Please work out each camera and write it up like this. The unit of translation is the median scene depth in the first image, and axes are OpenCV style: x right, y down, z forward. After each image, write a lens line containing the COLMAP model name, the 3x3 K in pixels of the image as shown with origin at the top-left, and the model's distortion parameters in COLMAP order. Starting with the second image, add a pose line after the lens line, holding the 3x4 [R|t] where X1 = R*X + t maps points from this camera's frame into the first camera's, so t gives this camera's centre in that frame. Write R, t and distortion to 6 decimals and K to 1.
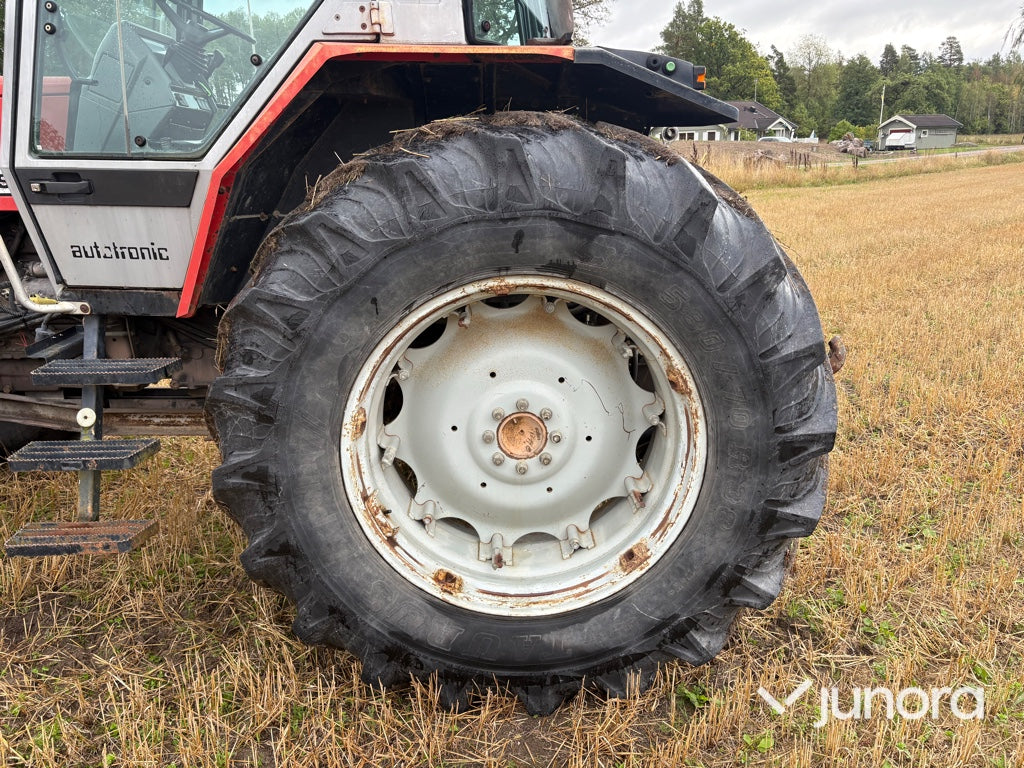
lens RADIAL K [[762.9, 0, 502.5], [0, 762.9, 389.7], [0, 0, 1]] dist [0.066221, -0.076083]
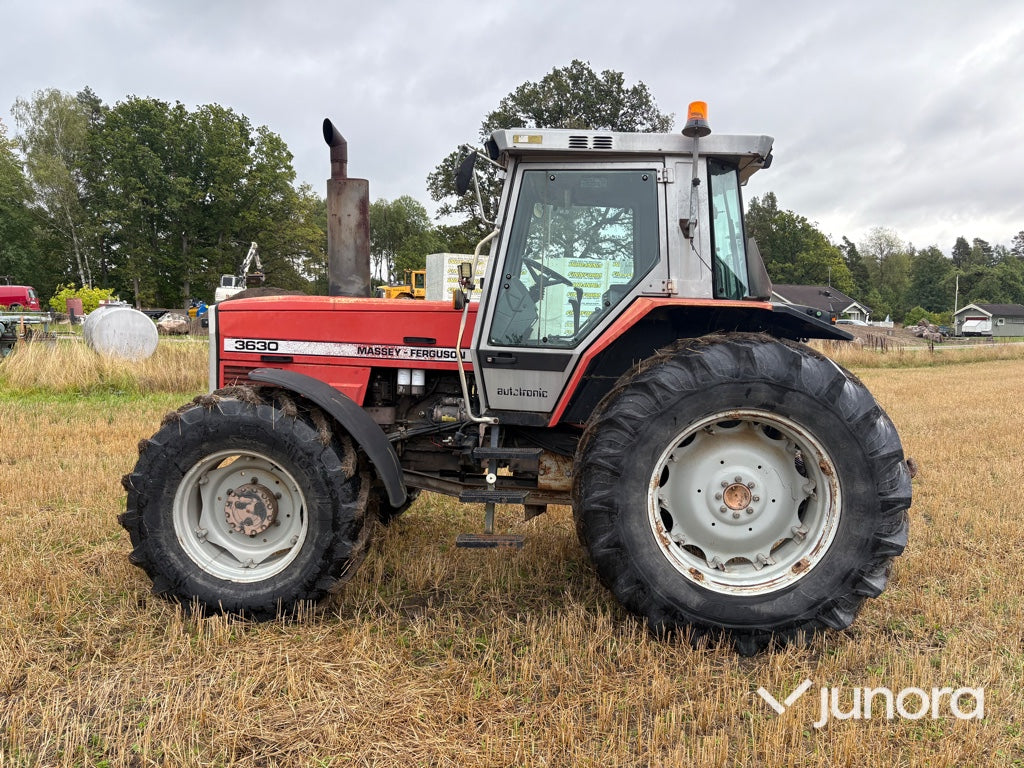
lens RADIAL K [[761.9, 0, 515.5], [0, 761.9, 394.8], [0, 0, 1]] dist [0.019638, -0.004043]
pose [[0.995808, 0.039926, -0.082294, -0.369146], [-0.055875, 0.977850, -0.201712, 0.223751], [0.072418, 0.205464, 0.975982, -0.906039]]
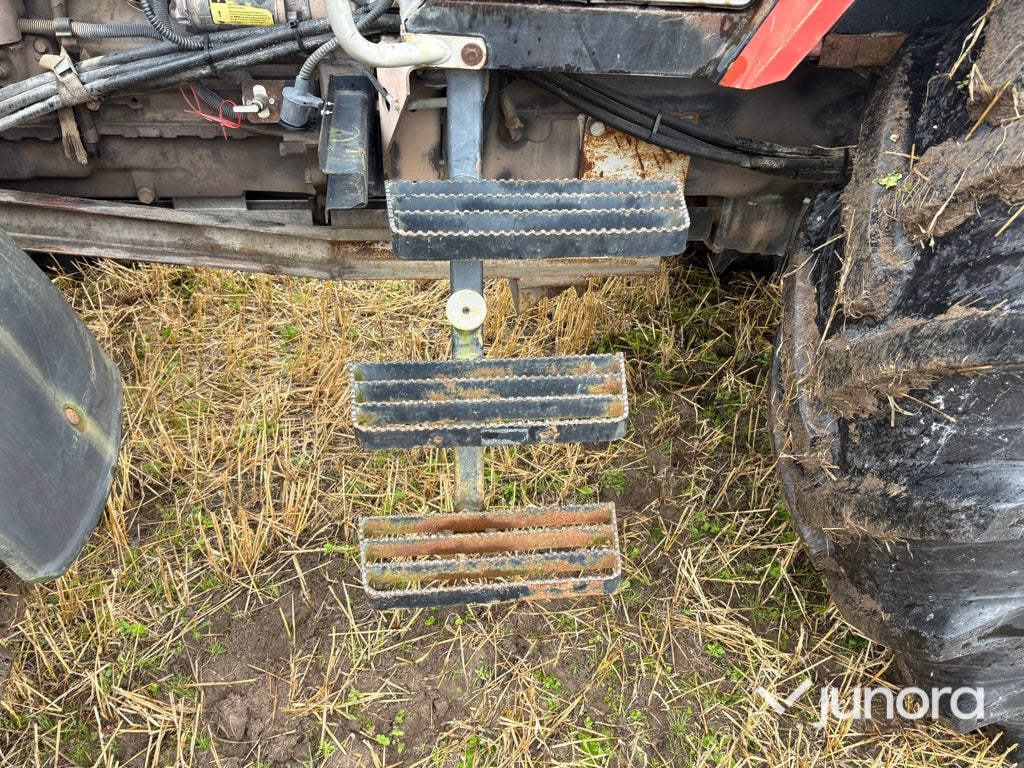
lens RADIAL K [[769.8, 0, 491.7], [0, 769.8, 383.2], [0, 0, 1]] dist [0.072974, -0.087032]
pose [[0.993679, -0.030531, 0.108024, -0.631001], [-0.011242, 0.930399, 0.366376, -0.102446], [-0.111691, -0.365275, 0.924175, 0.605831]]
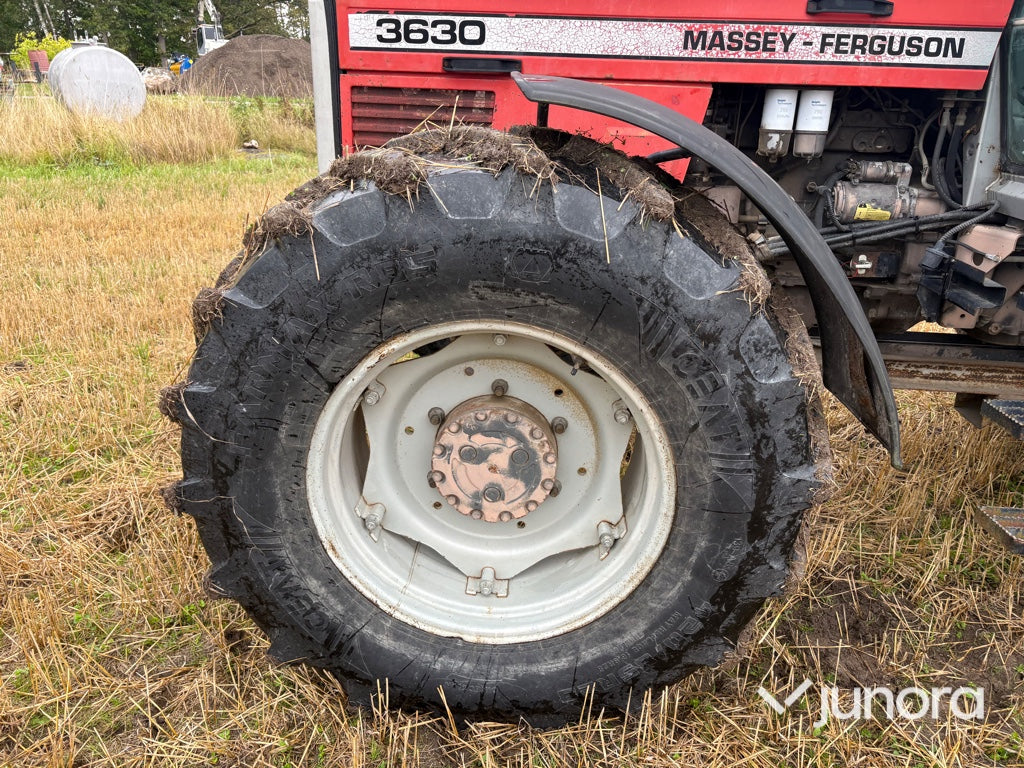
lens RADIAL K [[767.3, 0, 512.2], [0, 767.3, 385.4], [0, 0, 1]] dist [0.070920, -0.085635]
pose [[0.995092, 0.058217, -0.080021, -1.103419], [-0.052562, 0.996087, 0.071045, 0.026707], [0.083844, -0.066491, 0.994258, 0.230572]]
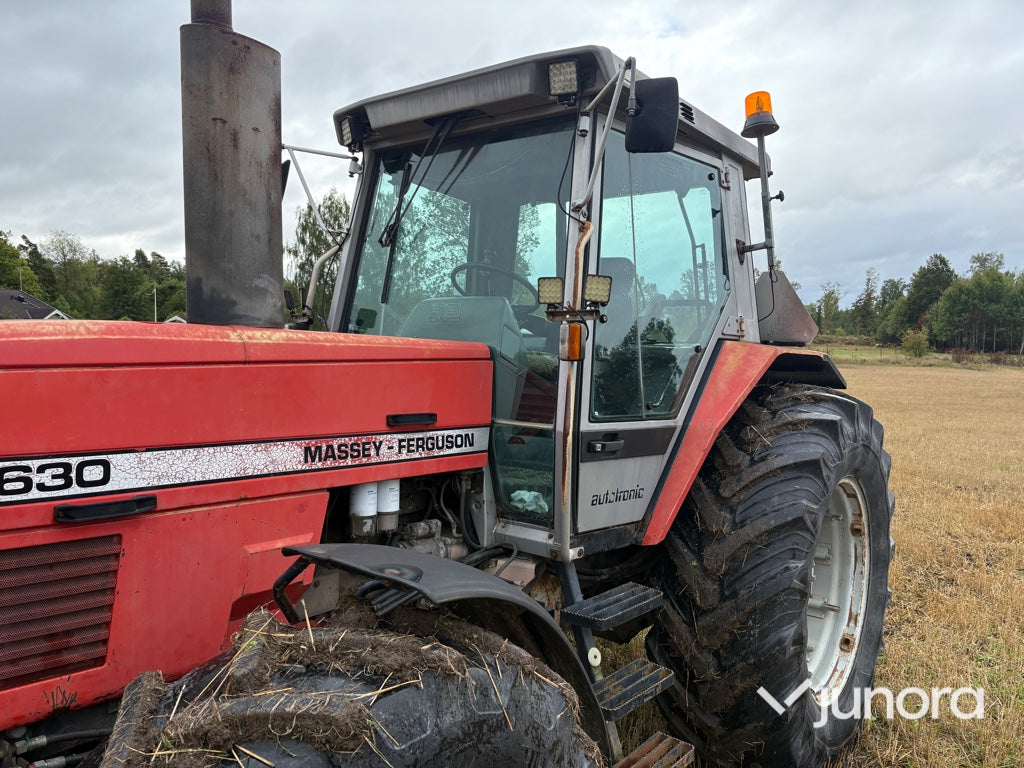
lens RADIAL K [[773.4, 0, 512.9], [0, 773.4, 392.2], [0, 0, 1]] dist [0.012736, -0.004624]
pose [[0.633697, -0.016550, 0.773404, -1.561977], [0.199007, 0.969610, -0.142310, -0.203990], [-0.747545, 0.244094, 0.617733, 0.373522]]
